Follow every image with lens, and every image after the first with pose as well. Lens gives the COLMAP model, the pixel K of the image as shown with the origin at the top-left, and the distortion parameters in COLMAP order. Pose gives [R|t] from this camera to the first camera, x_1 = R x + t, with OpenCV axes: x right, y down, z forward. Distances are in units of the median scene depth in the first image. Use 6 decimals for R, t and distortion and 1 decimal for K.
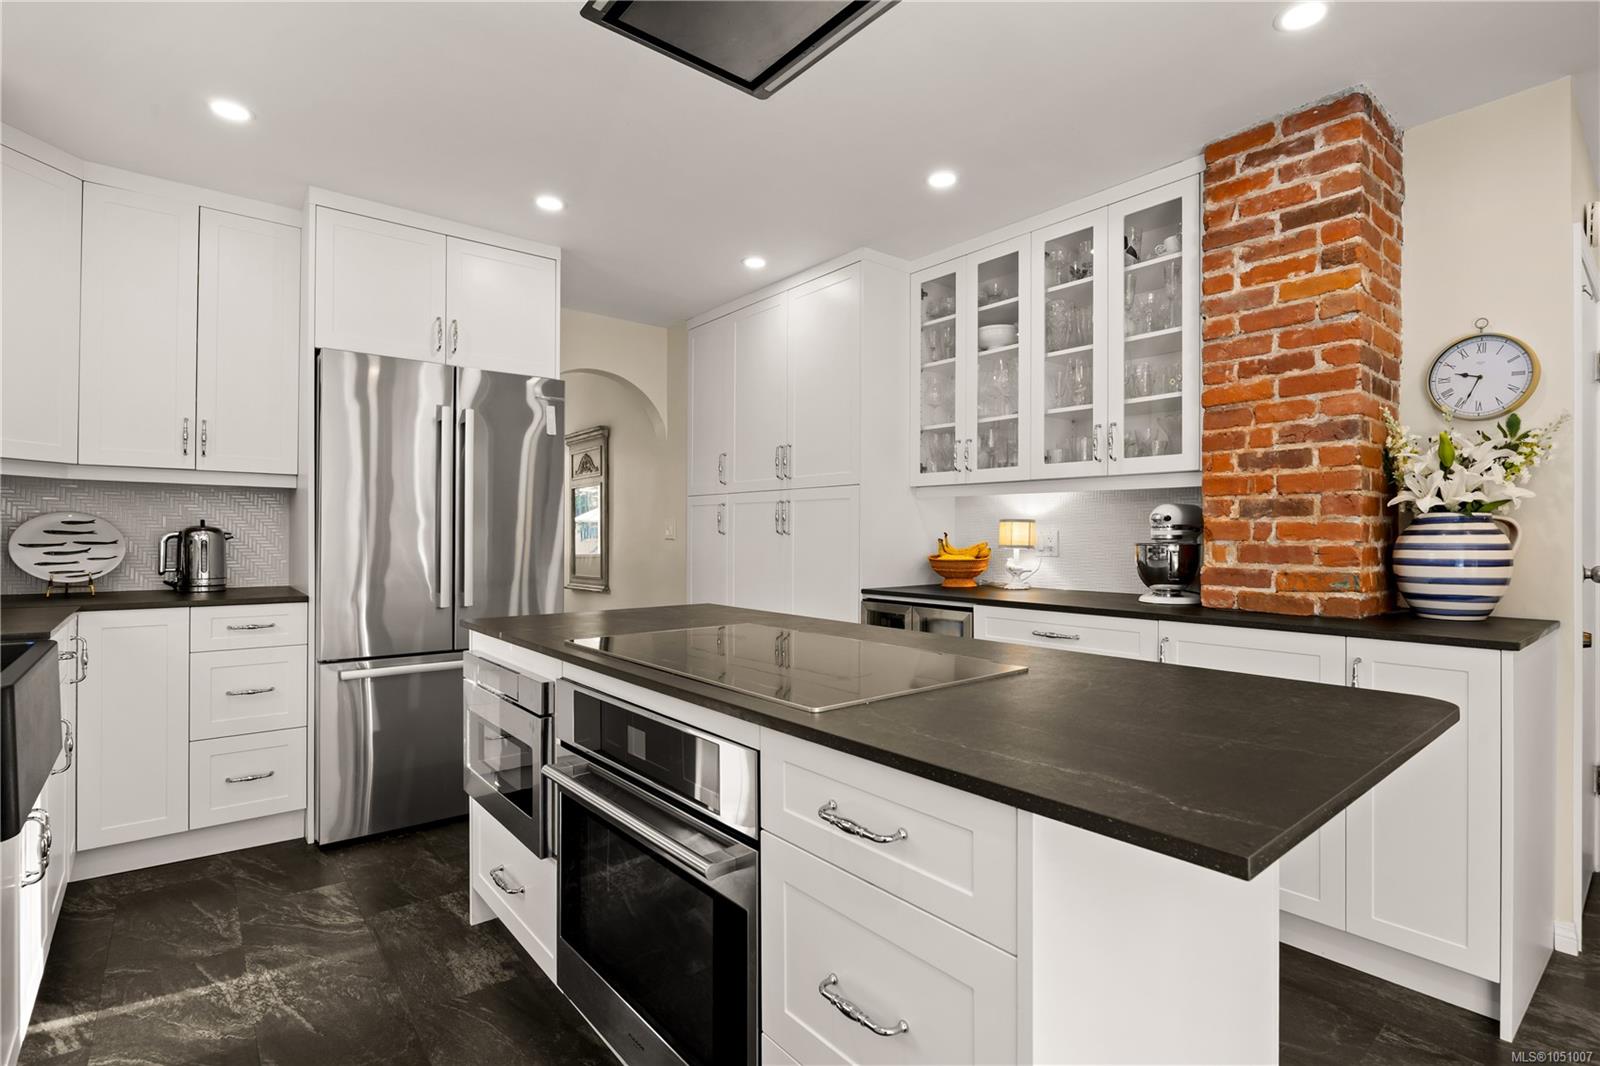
lens RADIAL K [[768.2, 0, 801.3], [0, 768.2, 533.8], [0, 0, 1]] dist [-0.008766, 0.000874]
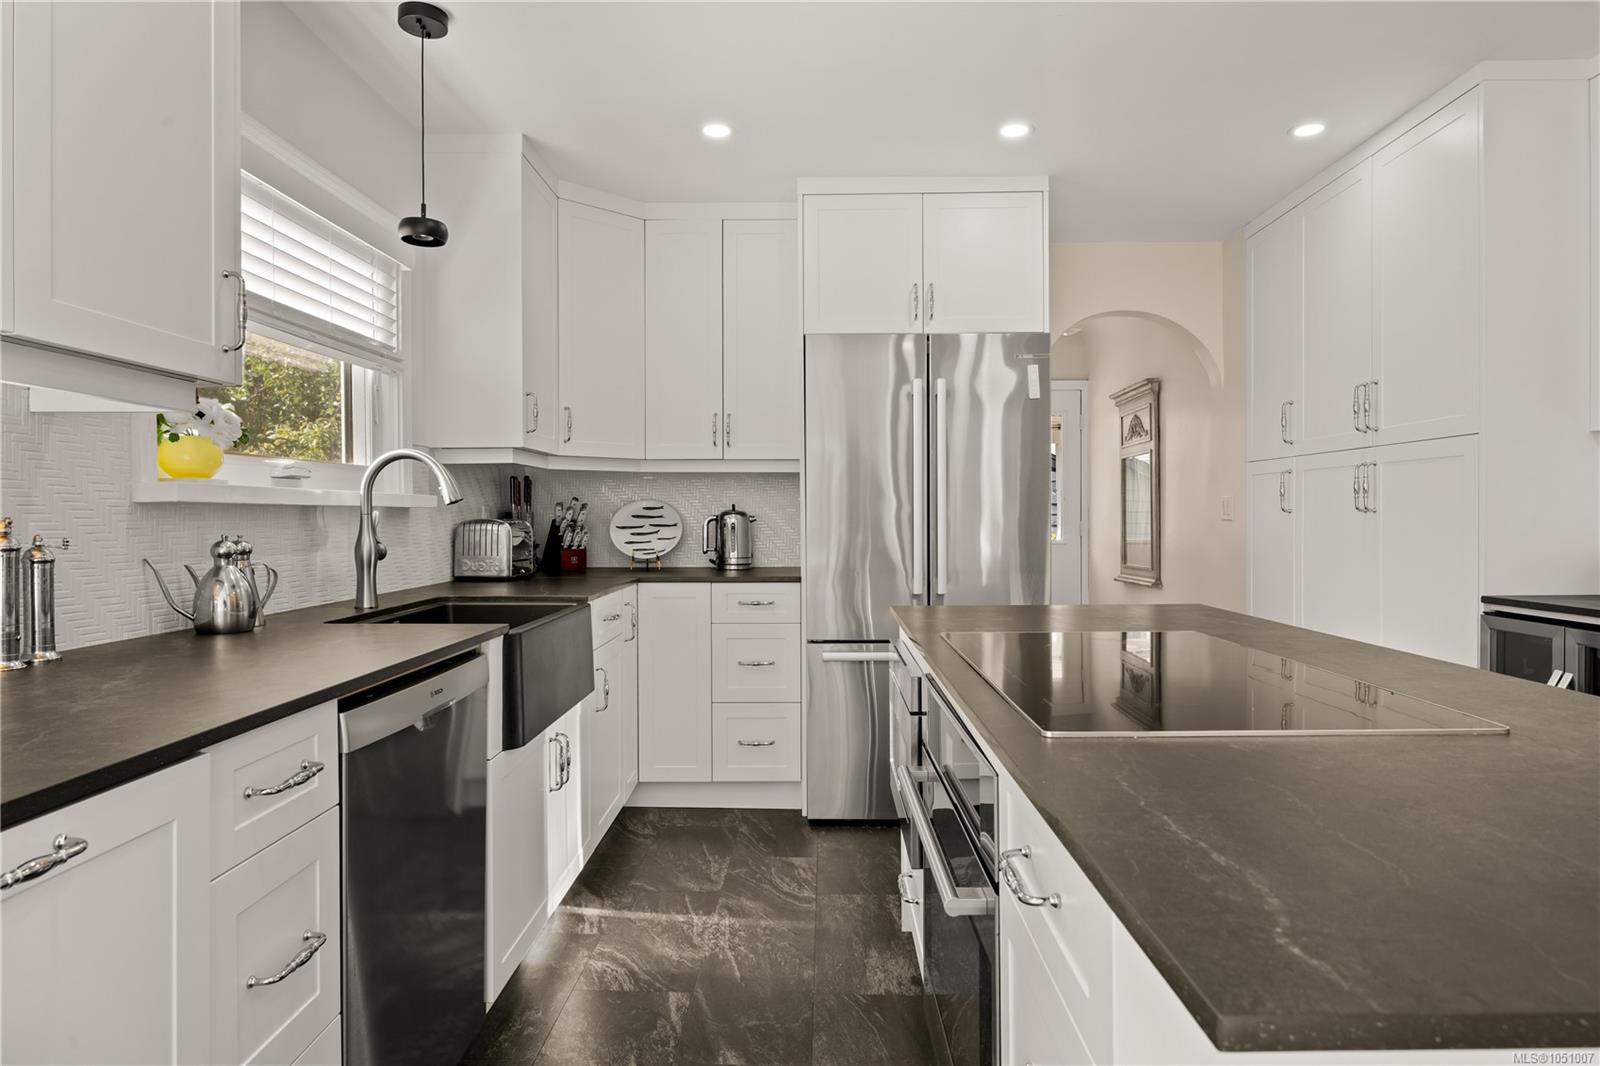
lens RADIAL K [[935.9, 0, 802.5], [0, 935.9, 528.9], [0, 0, 1]] dist [-0.004576, -0.001712]
pose [[0.762148, 0.001206, -0.647402, 0.177076], [0.008686, 0.999889, 0.012087, 0.001583], [0.647344, -0.014836, 0.762053, 0.041293]]
